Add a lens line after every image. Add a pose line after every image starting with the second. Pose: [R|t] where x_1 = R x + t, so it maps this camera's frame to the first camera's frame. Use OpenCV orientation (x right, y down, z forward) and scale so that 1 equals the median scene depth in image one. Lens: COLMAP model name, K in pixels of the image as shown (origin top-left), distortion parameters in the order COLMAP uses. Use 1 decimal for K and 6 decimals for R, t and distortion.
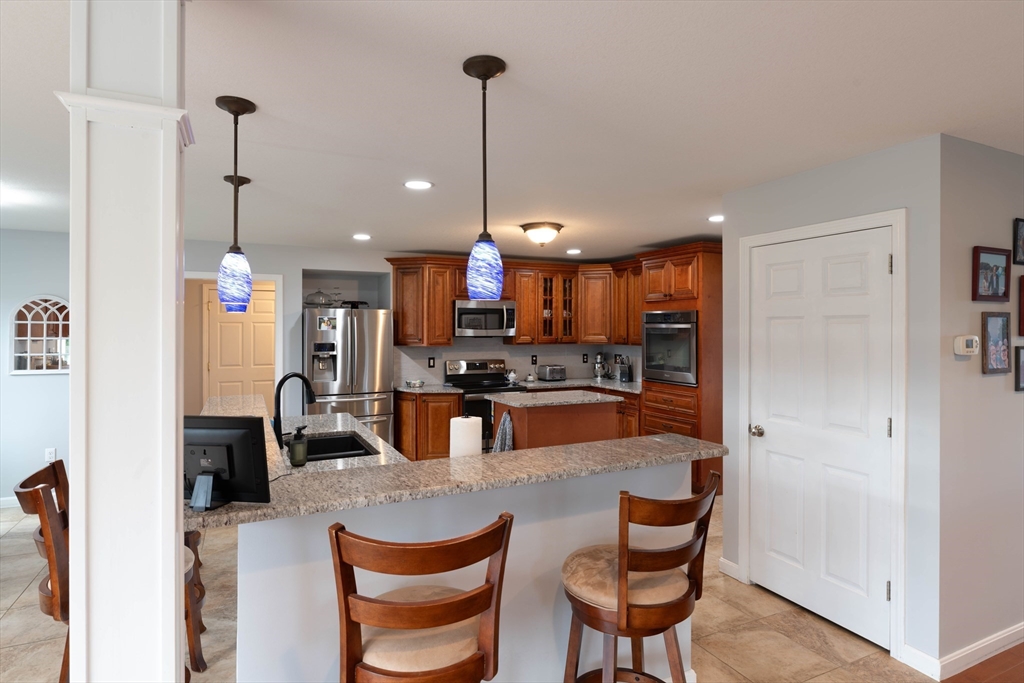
lens RADIAL K [[540.4, 0, 507.4], [0, 540.4, 334.6], [0, 0, 1]] dist [-0.001607, 0.000283]
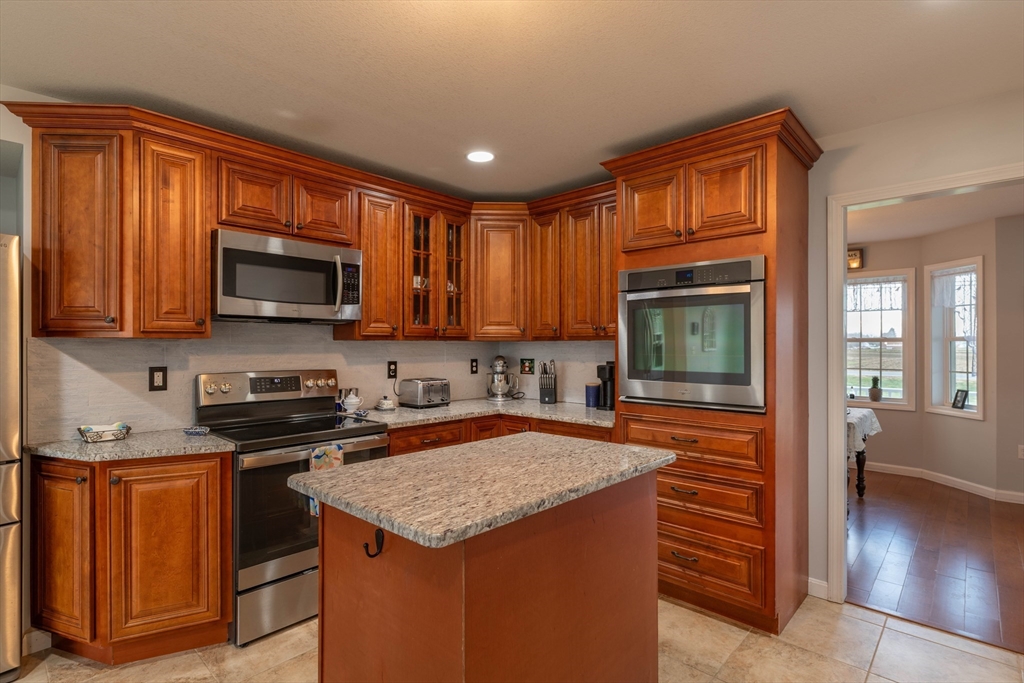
lens RADIAL K [[509.4, 0, 512.6], [0, 509.4, 339.5], [0, 0, 1]] dist [-0.004076, 0.001441]
pose [[0.936879, 0.000152, 0.349654, -0.017801], [0.008416, 0.999700, -0.022987, 0.030862], [-0.349553, 0.024479, 0.936597, 0.502551]]
